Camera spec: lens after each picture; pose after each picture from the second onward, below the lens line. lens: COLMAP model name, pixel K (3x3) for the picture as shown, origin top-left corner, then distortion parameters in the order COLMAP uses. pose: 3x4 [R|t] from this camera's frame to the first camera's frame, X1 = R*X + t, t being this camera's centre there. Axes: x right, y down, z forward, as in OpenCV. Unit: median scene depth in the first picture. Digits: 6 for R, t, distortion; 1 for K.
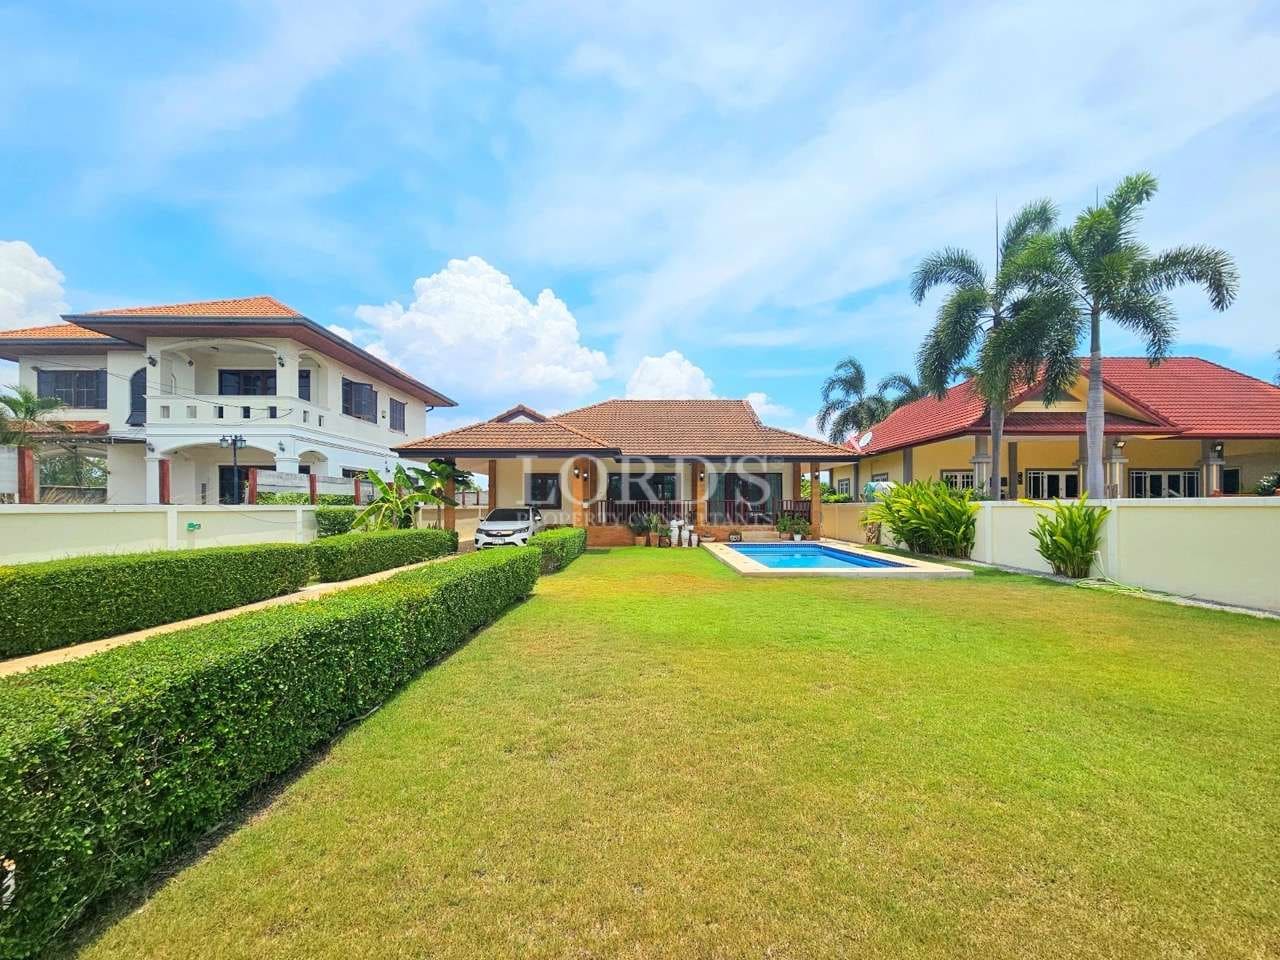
lens RADIAL K [[536.9, 0, 659.7], [0, 536.9, 510.0], [0, 0, 1]] dist [-0.000250, 0.000499]
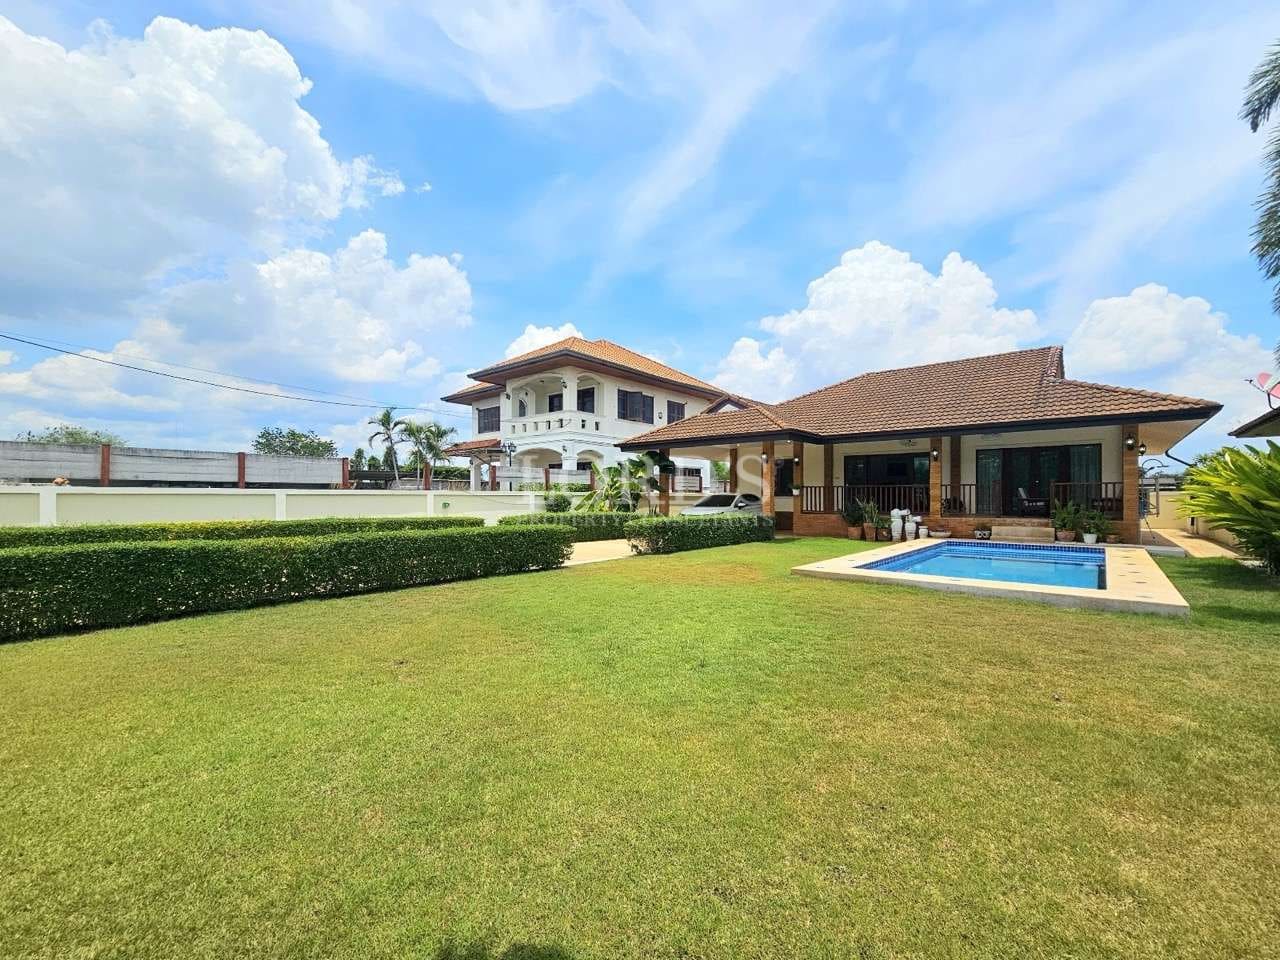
lens RADIAL K [[536.9, 0, 660.0], [0, 536.9, 494.5], [0, 0, 1]] dist [-0.000250, 0.000499]
pose [[0.754779, -0.000274, -0.655980, 0.290040], [-0.004688, 0.999972, -0.005812, 0.002691], [0.655963, 0.007462, 0.754756, 0.125759]]
